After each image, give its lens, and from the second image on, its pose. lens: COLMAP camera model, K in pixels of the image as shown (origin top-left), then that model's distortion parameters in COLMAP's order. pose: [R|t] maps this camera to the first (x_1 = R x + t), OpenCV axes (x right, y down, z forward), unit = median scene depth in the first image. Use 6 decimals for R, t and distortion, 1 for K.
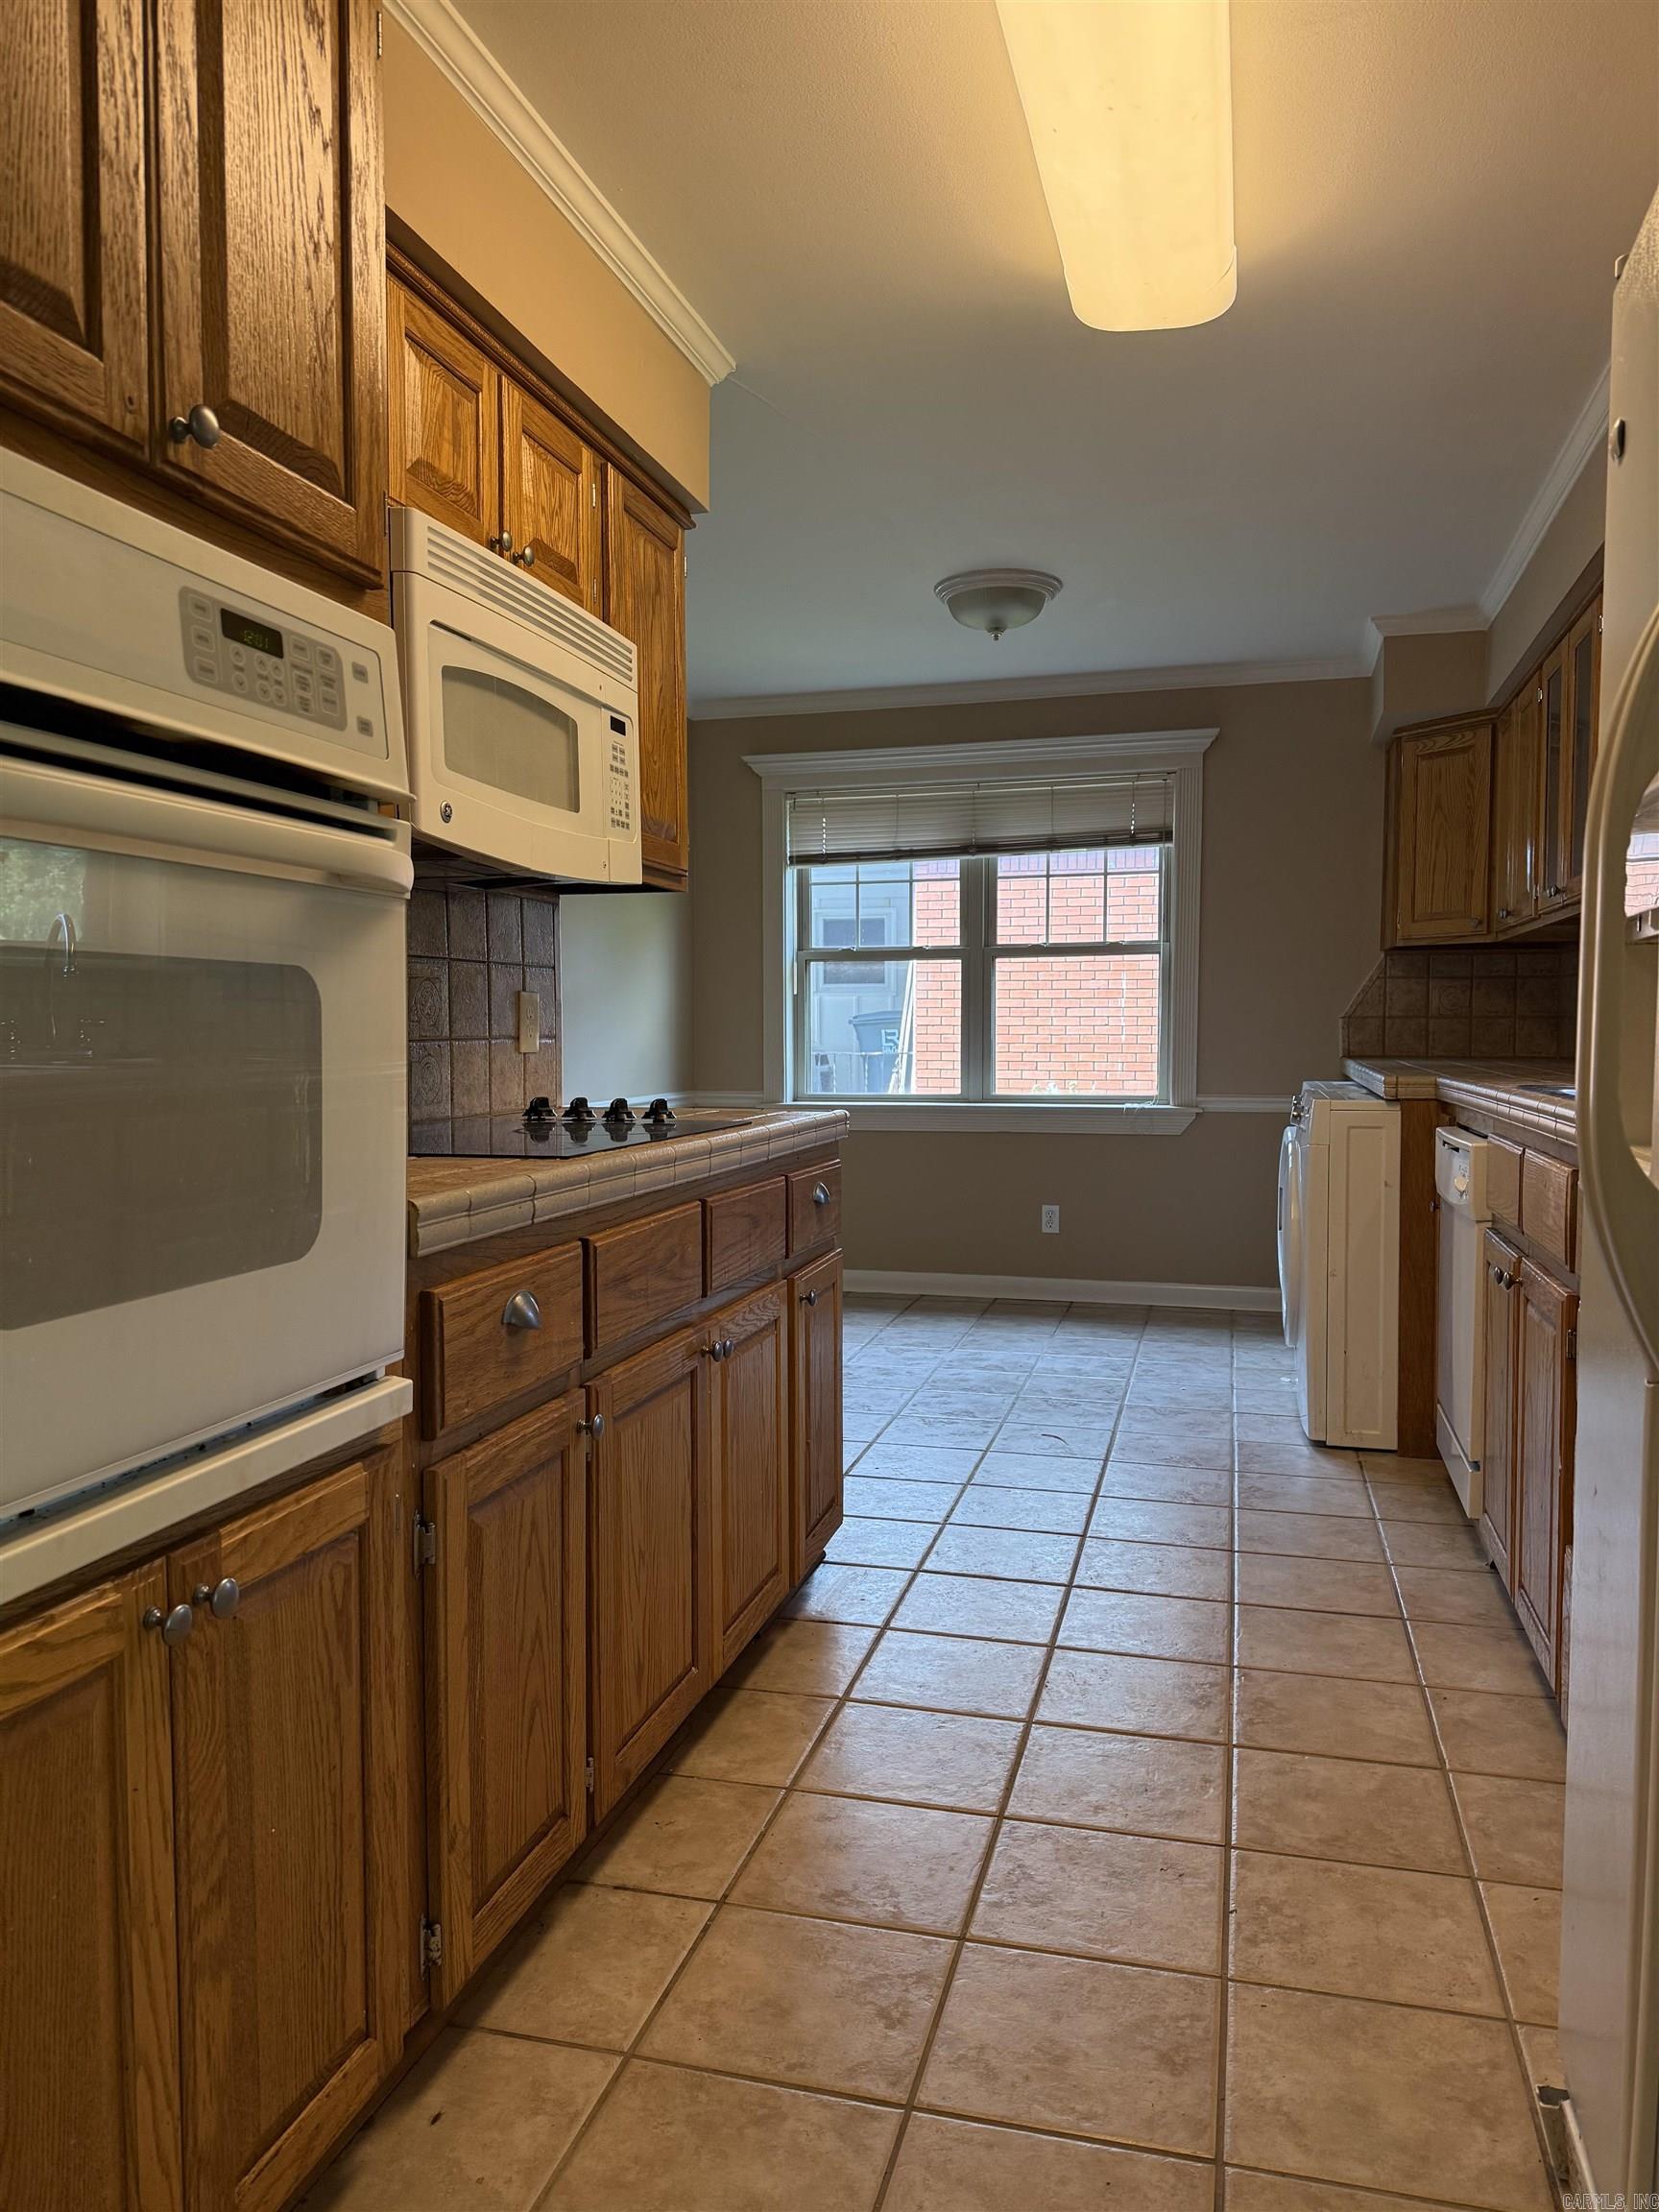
lens RADIAL K [[1548.3, 0, 795.6], [0, 1548.3, 1121.4], [0, 0, 1]] dist [0.078095, -0.087550]
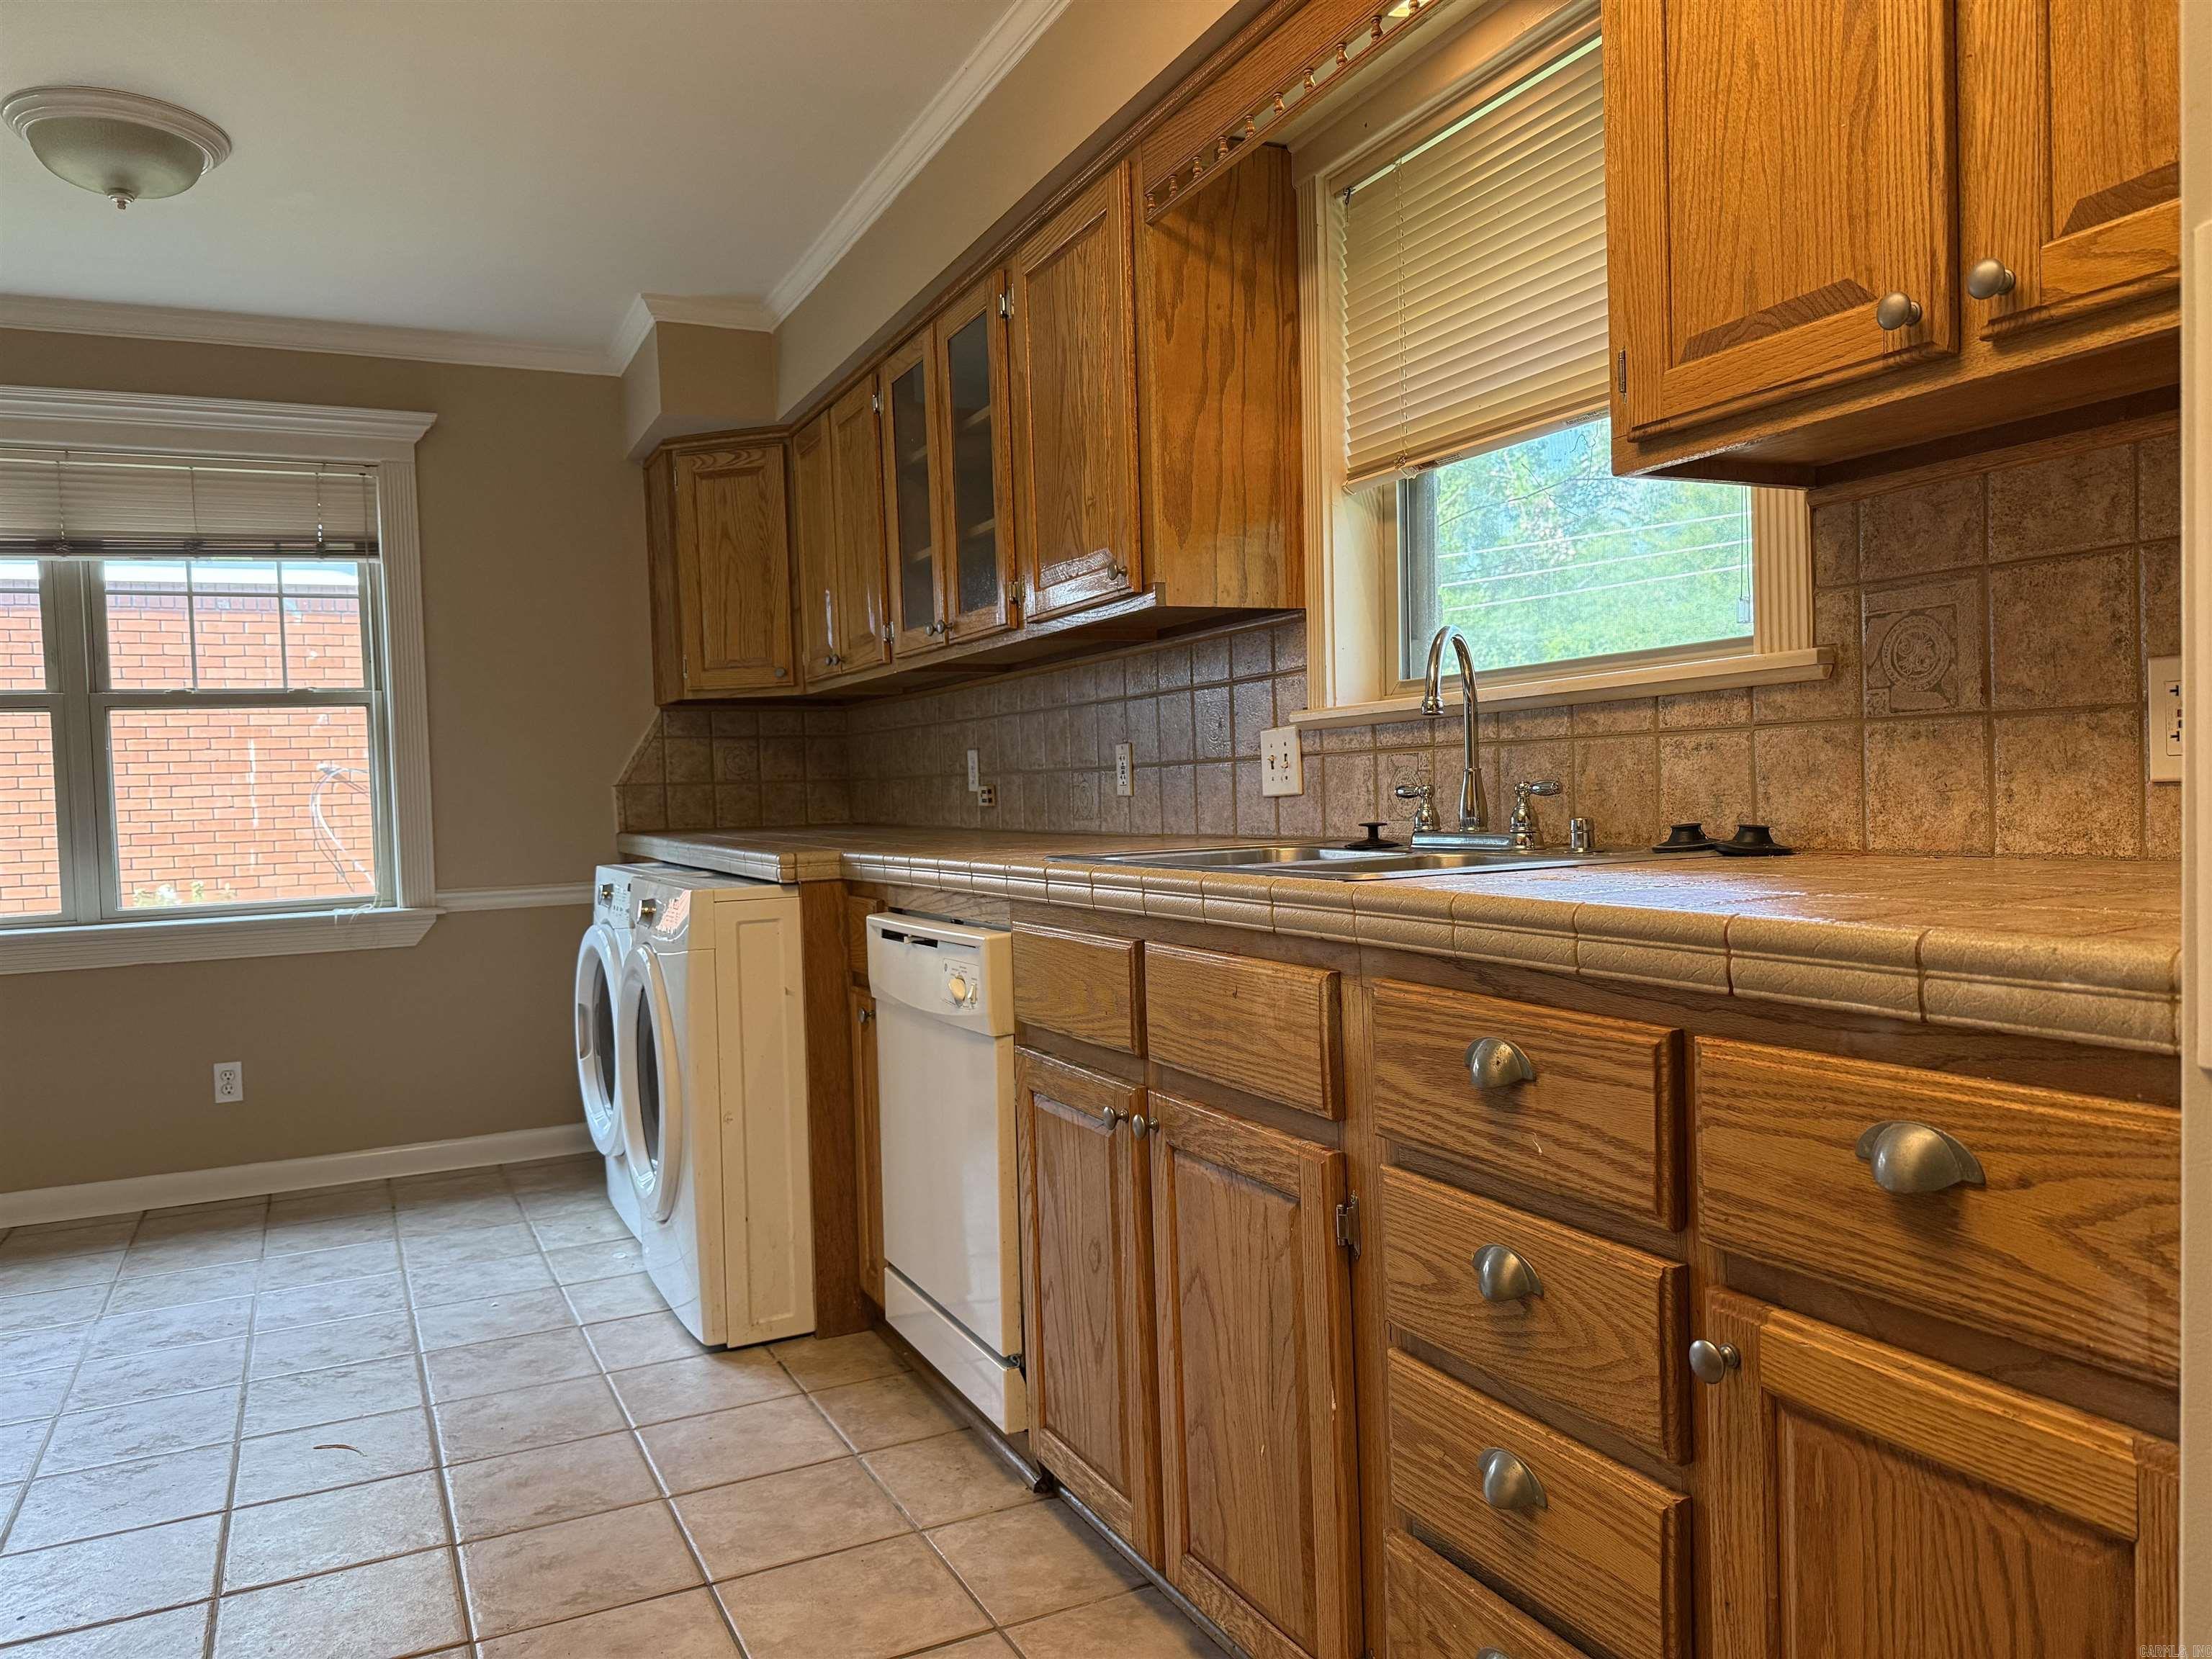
lens RADIAL K [[1586.9, 0, 1082.7], [0, 1586.9, 841.4], [0, 0, 1]] dist [0.069583, -0.065979]
pose [[0.752967, -0.045978, 0.656450, -0.020186], [0.070529, 0.997449, -0.011038, -0.011777], [-0.654267, 0.054610, 0.754289, 0.227487]]
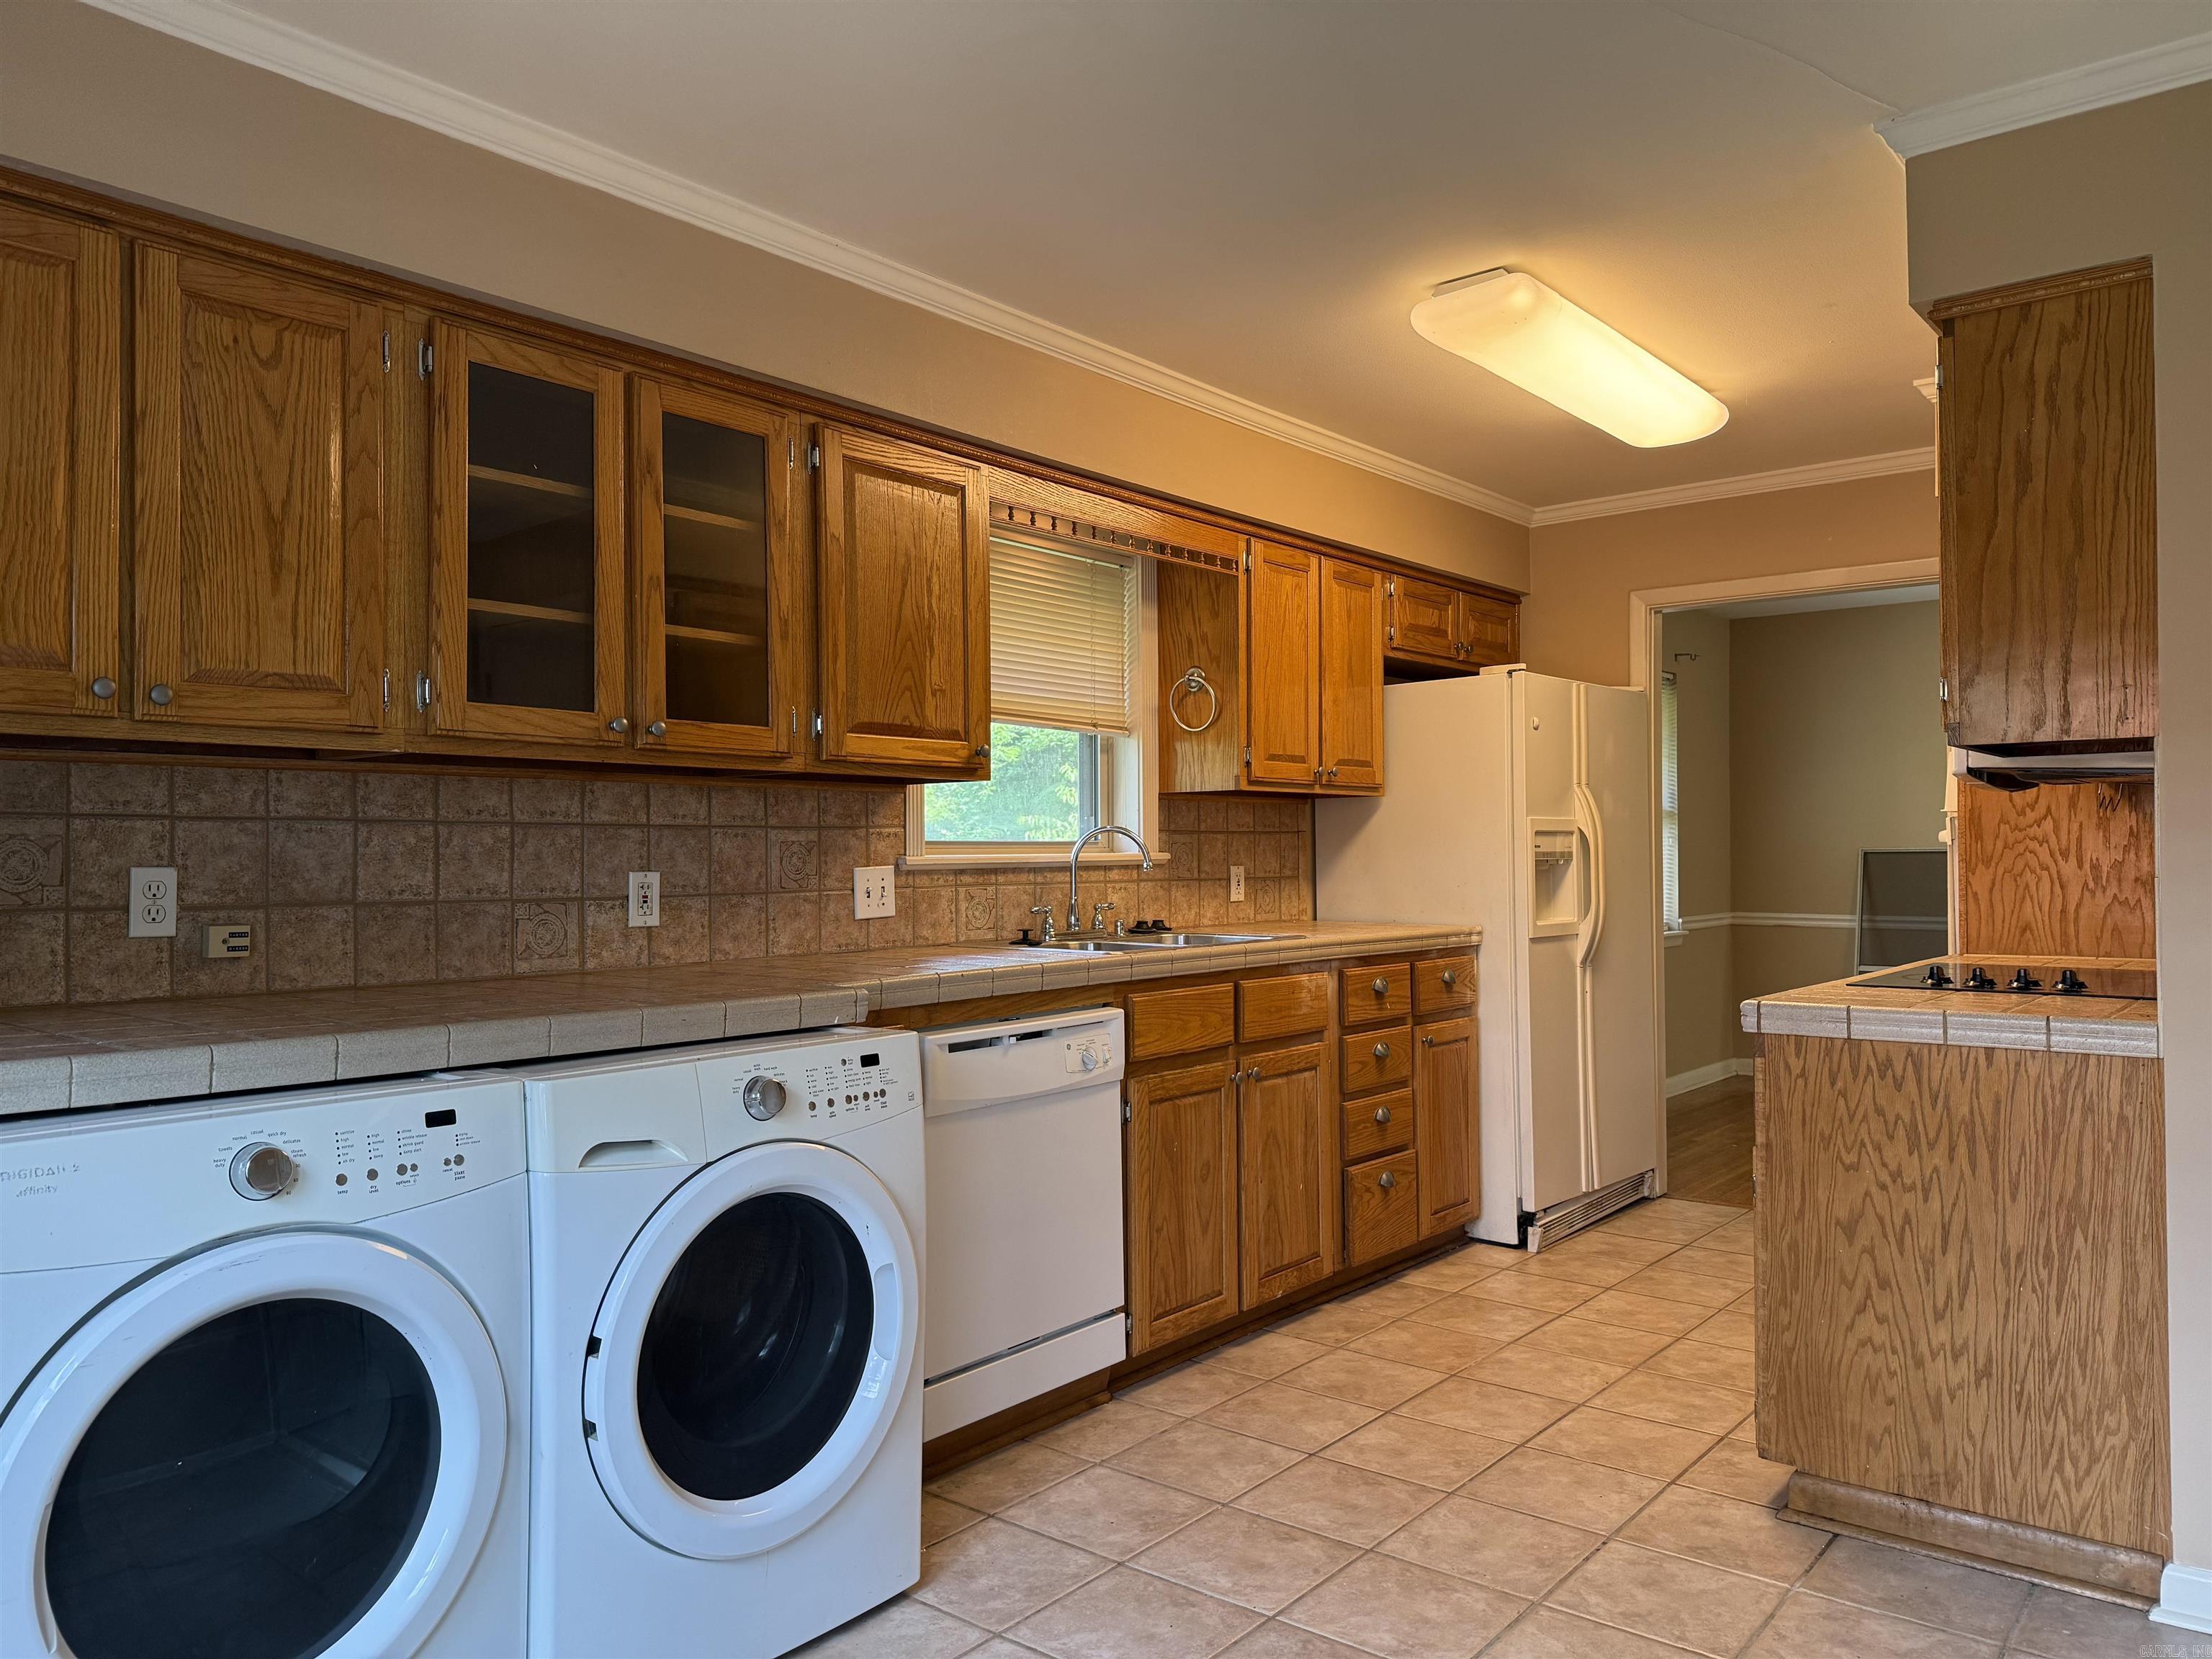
lens RADIAL K [[1552.9, 0, 1105.5], [0, 1552.9, 838.2], [0, 0, 1]] dist [0.076601, -0.098133]
pose [[-0.917439, 0.015140, 0.397589, 0.005523], [0.033963, 0.998608, 0.040344, -0.088232], [-0.396424, 0.050516, -0.916676, 1.175654]]
